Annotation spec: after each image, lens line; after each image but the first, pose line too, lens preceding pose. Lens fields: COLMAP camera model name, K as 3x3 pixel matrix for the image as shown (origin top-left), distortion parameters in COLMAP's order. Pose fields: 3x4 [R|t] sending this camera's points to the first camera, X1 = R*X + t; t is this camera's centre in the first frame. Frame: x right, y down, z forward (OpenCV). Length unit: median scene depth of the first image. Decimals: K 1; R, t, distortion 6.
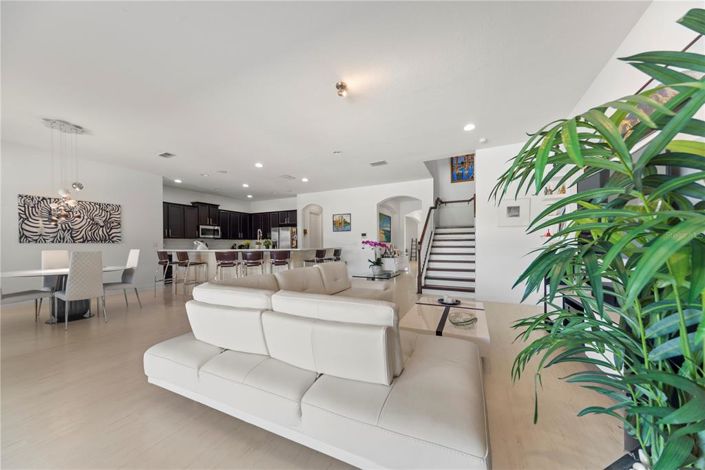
lens RADIAL K [[249.6, 0, 348.6], [0, 249.6, 239.9], [0, 0, 1]] dist [0.014061, 0.000060]
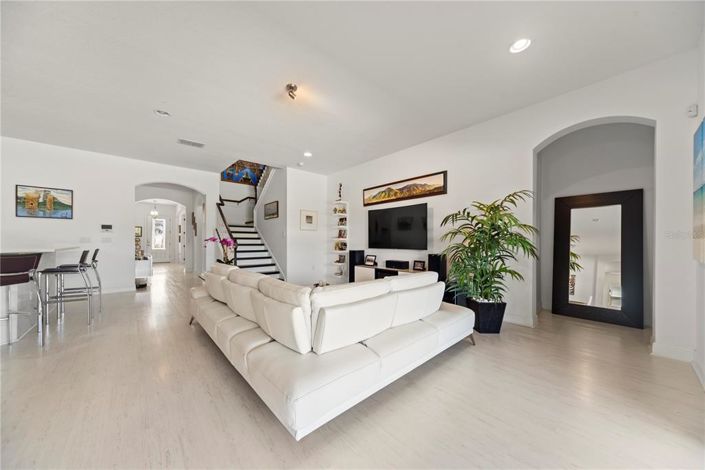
lens RADIAL K [[249.6, 0, 350.3], [0, 249.6, 239.6], [0, 0, 1]] dist [0.014061, 0.000060]
pose [[0.355323, 0.013817, 0.934642, -0.354457], [-0.022073, 0.999736, -0.006388, 0.003518], [-0.934483, -0.018360, 0.355534, 0.159543]]
